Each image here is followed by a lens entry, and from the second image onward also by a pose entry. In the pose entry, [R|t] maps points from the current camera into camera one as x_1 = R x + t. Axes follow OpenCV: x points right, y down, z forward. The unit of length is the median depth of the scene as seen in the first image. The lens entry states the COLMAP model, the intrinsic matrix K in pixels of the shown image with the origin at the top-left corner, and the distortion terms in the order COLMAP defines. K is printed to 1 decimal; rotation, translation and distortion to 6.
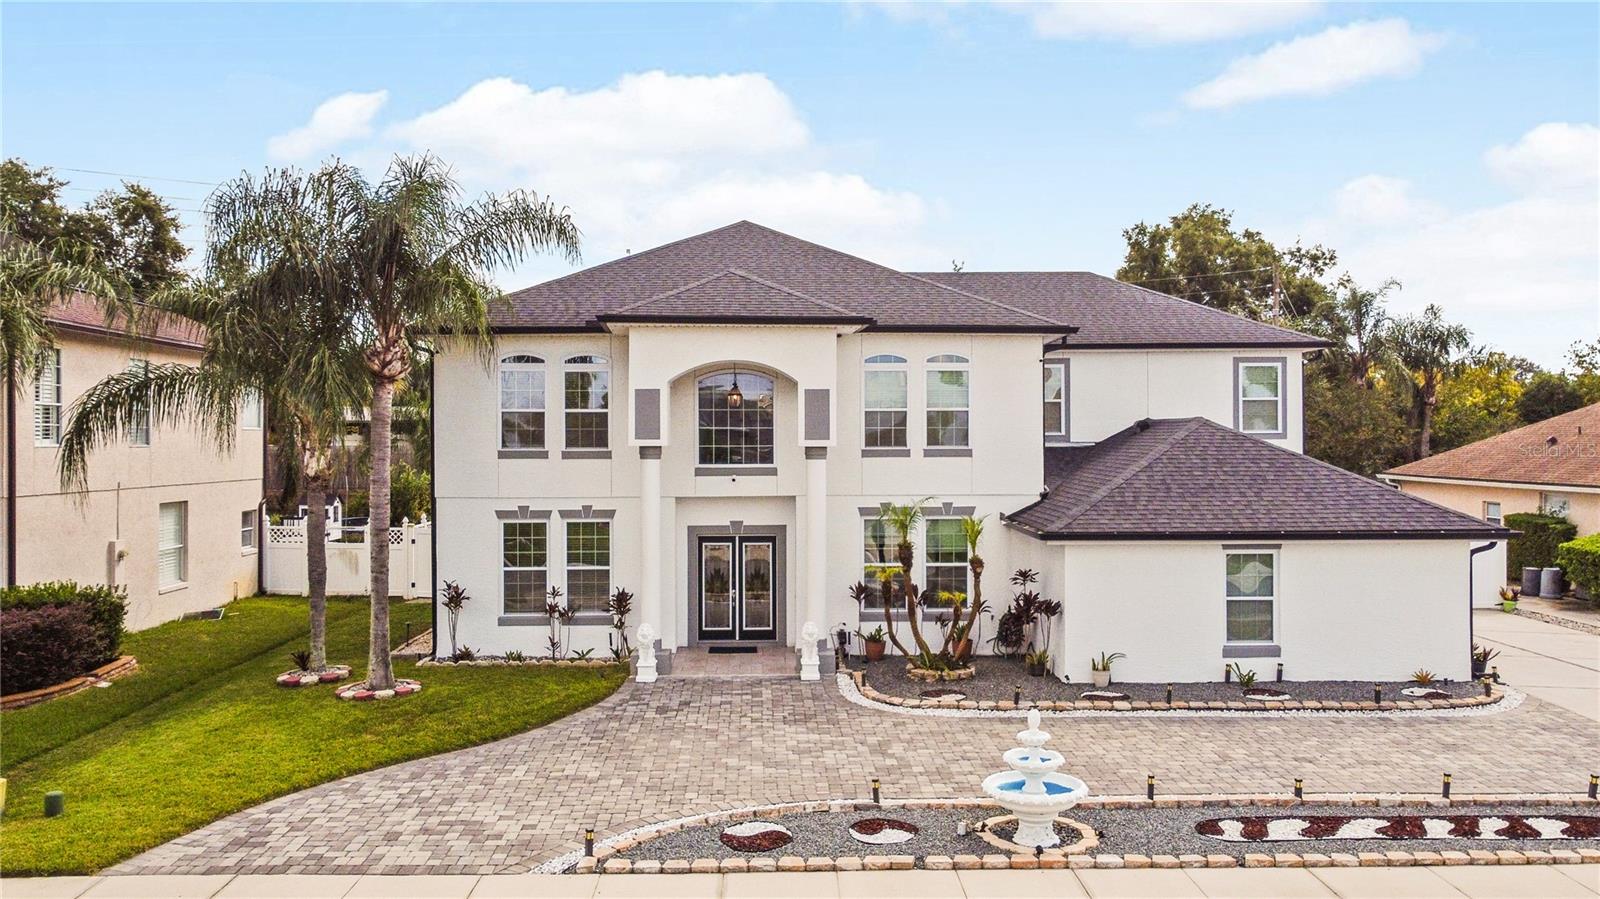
lens RADIAL K [[1253.1, 0, 801.1], [0, 1253.1, 450.8], [0, 0, 1]] dist [0.005721, -0.000291]
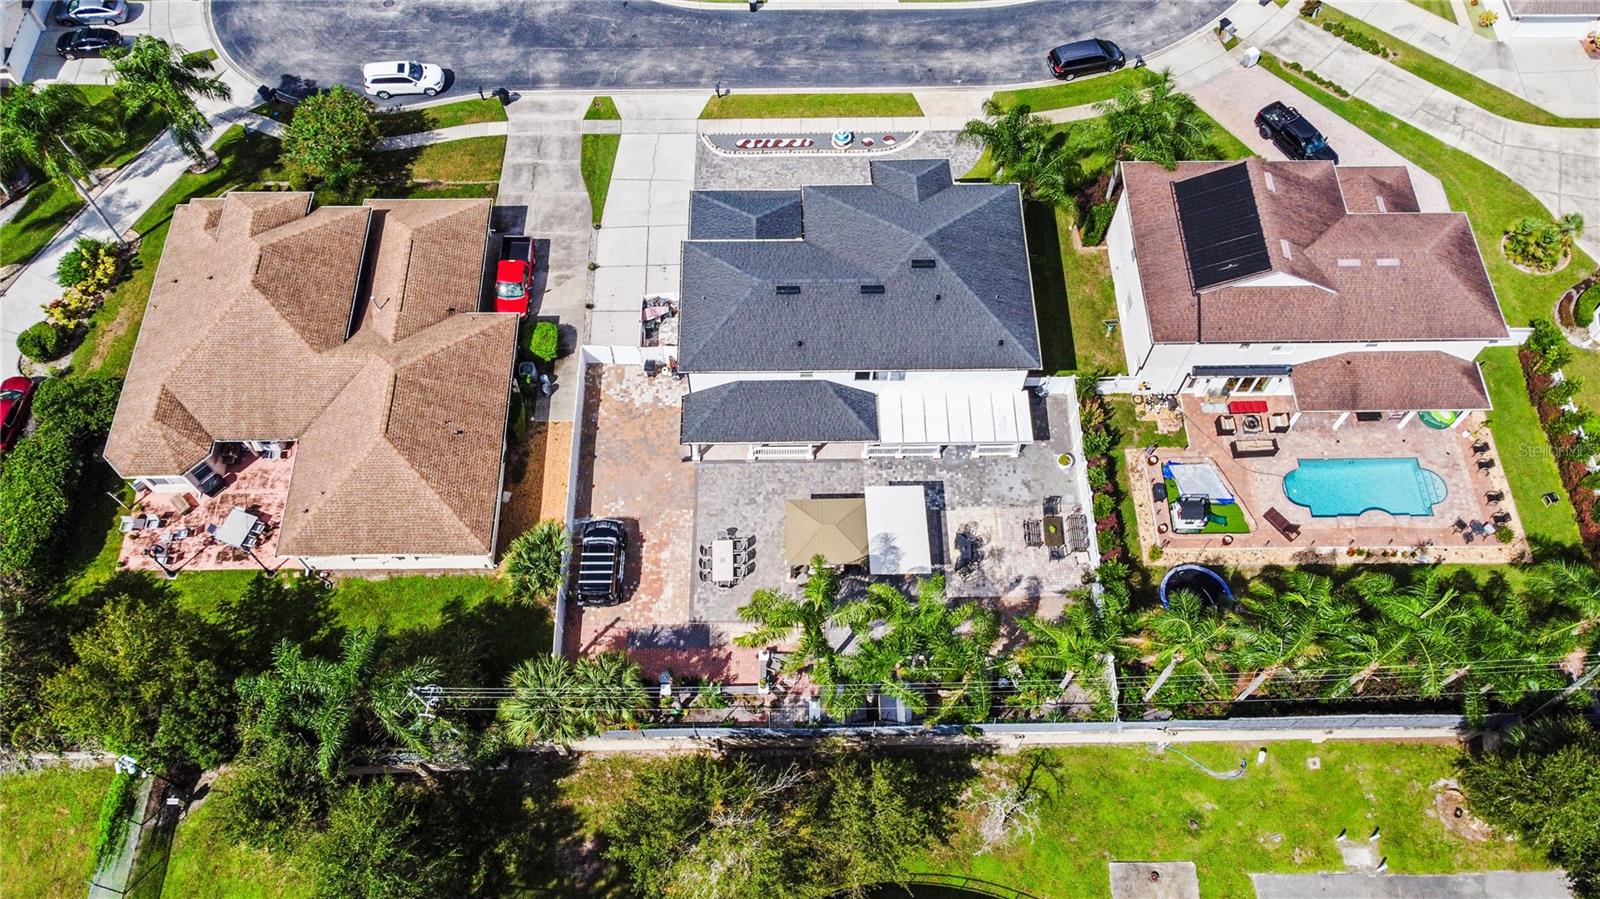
lens RADIAL K [[1205.7, 0, 800.1], [0, 1205.7, 465.4], [0, 0, 1]] dist [0.006747, 0.001755]
pose [[-0.999851, -0.016937, 0.003403, 0.234404], [-0.004692, 0.455841, 0.890049, -2.806821], [-0.016626, 0.889900, -0.455852, 3.433942]]
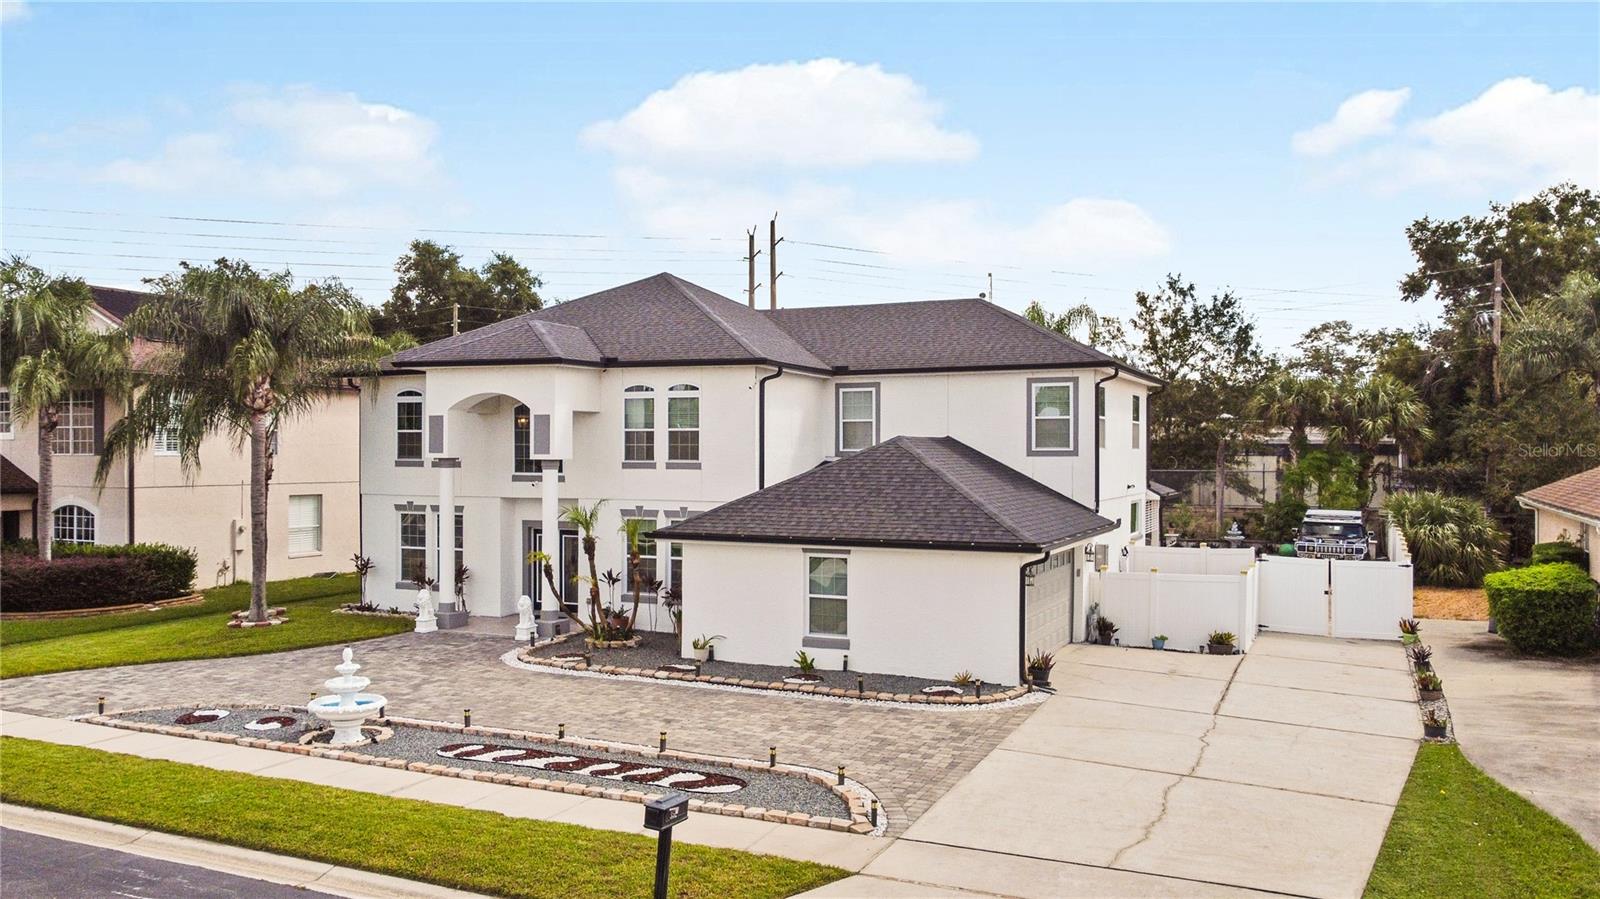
lens RADIAL K [[1226.9, 0, 801.3], [0, 1226.9, 445.5], [0, 0, 1]] dist [0.003725, -0.001227]
pose [[0.897043, 0.003176, -0.441931, 0.872422], [-0.008802, 0.999904, -0.010680, -0.007264], [0.441855, 0.013470, 0.896985, -0.009462]]
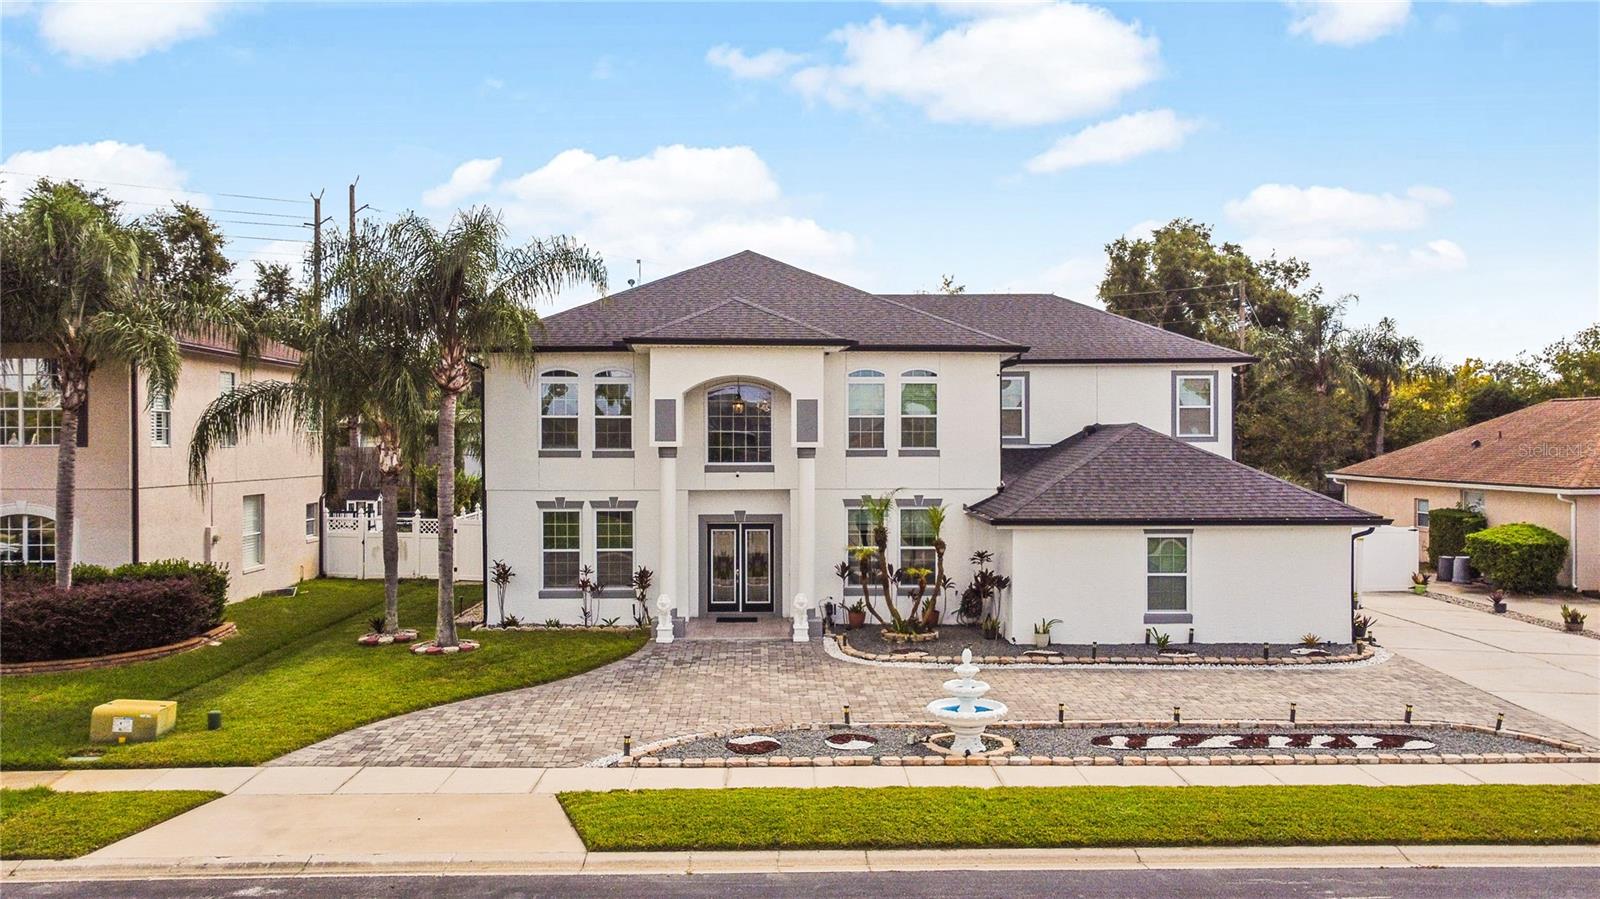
lens RADIAL K [[1246.8, 0, 800.2], [0, 1246.8, 467.5], [0, 0, 1]] dist [0.008484, 0.000855]
pose [[0.999985, 0.001587, -0.005259, 0.013353], [-0.001526, 0.999931, 0.011618, 0.002047], [0.005277, -0.011610, 0.999919, -0.205916]]
